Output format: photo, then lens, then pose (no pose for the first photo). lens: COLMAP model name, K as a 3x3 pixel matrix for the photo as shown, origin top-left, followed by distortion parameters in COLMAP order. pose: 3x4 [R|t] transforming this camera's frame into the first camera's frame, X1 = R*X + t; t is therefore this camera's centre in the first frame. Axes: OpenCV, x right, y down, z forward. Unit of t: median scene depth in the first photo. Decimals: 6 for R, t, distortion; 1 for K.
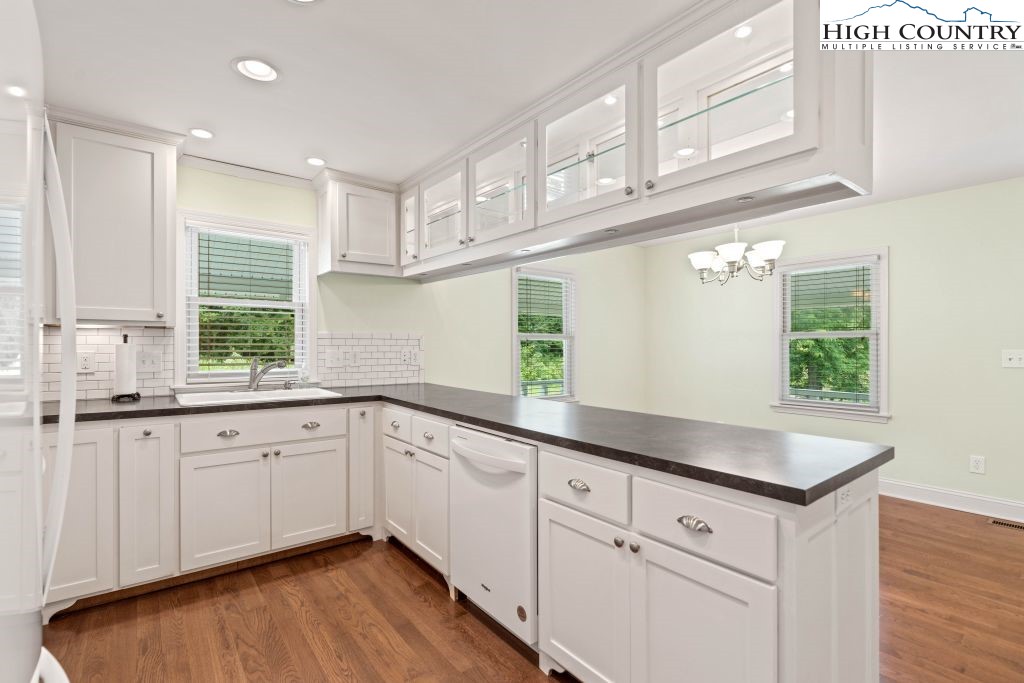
lens RADIAL K [[457.7, 0, 510.2], [0, 457.7, 343.8], [0, 0, 1]] dist [-0.005069, 0.000920]
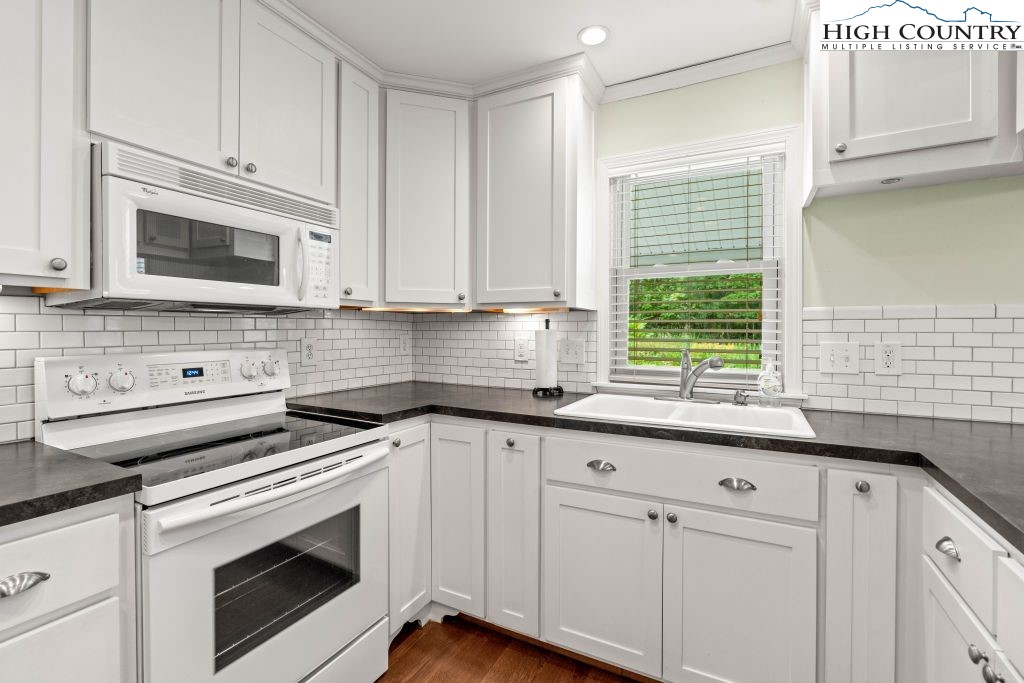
lens RADIAL K [[457.7, 0, 511.1], [0, 457.7, 336.6], [0, 0, 1]] dist [-0.005069, 0.000920]
pose [[0.401693, 0.006397, -0.915752, -0.059332], [-0.000797, 0.999978, 0.006636, 0.006277], [0.915774, -0.001936, 0.401689, 0.518548]]
